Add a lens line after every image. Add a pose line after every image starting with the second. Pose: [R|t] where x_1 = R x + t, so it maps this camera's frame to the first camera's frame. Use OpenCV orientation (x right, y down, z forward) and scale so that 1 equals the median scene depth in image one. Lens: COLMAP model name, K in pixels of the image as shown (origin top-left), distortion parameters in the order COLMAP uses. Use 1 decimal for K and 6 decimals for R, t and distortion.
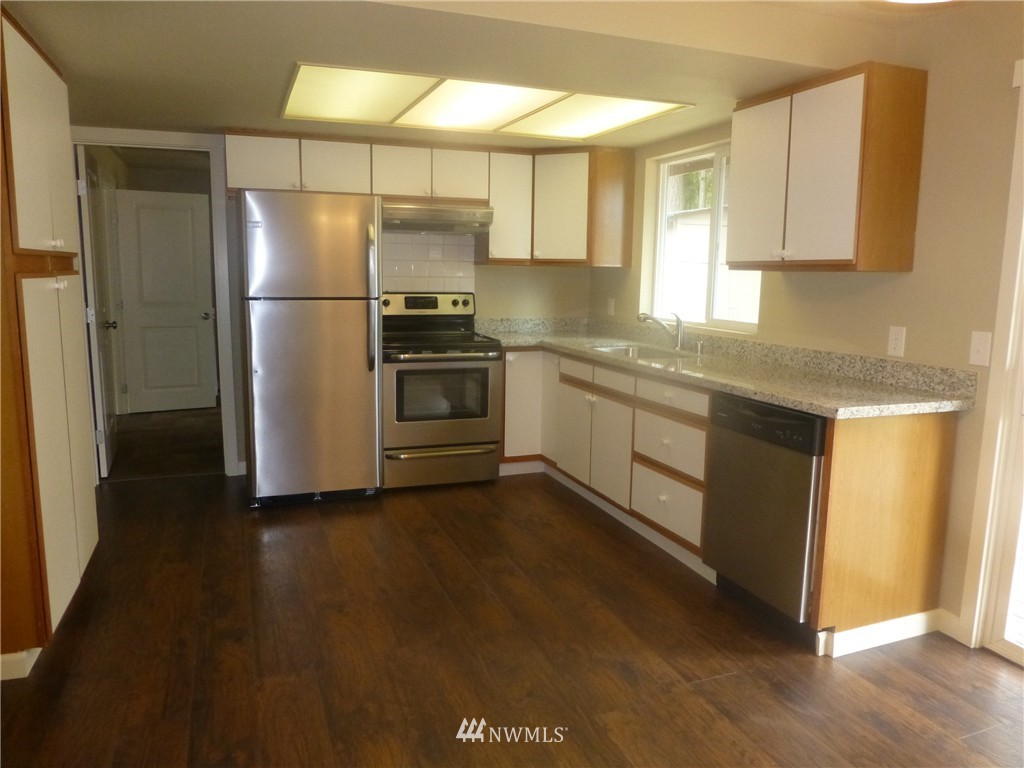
lens RADIAL K [[742.8, 0, 512.0], [0, 742.8, 384.0], [0, 0, 1]] dist [-0.029431, 0.006110]
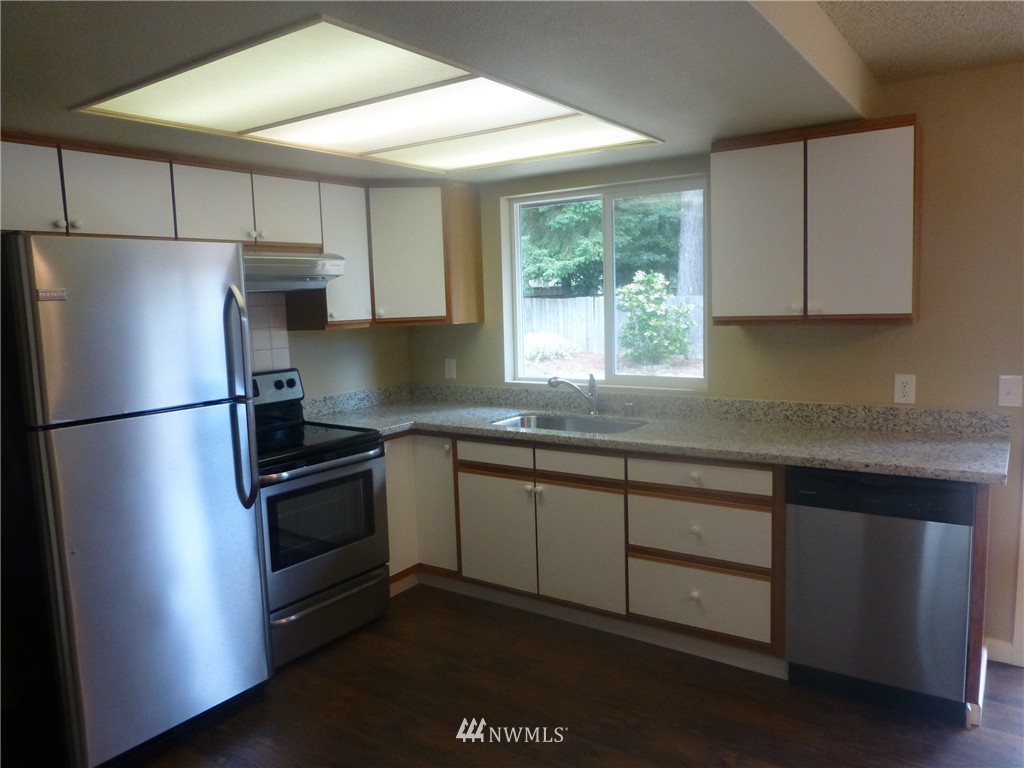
lens RADIAL K [[742.8, 0, 512.0], [0, 742.8, 384.0], [0, 0, 1]] dist [-0.029431, 0.006110]
pose [[0.825632, -0.106598, 0.554048, -0.340898], [0.129403, 0.991590, -0.002054, -0.092509], [-0.549169, 0.073391, 0.832482, 0.315405]]
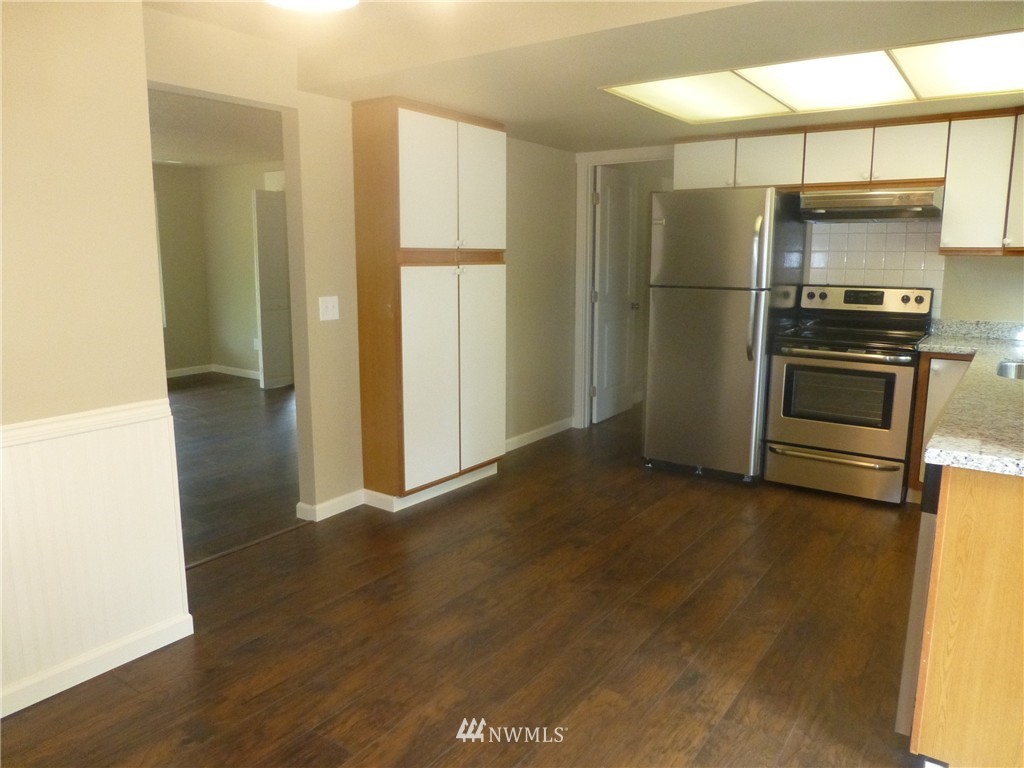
lens RADIAL K [[742.8, 0, 512.0], [0, 742.8, 384.0], [0, 0, 1]] dist [-0.029431, 0.006110]
pose [[0.558947, 0.127830, -0.819291, 0.457402], [-0.123094, 0.989890, 0.070469, -0.016540], [0.820016, 0.061461, 0.569032, 0.152418]]
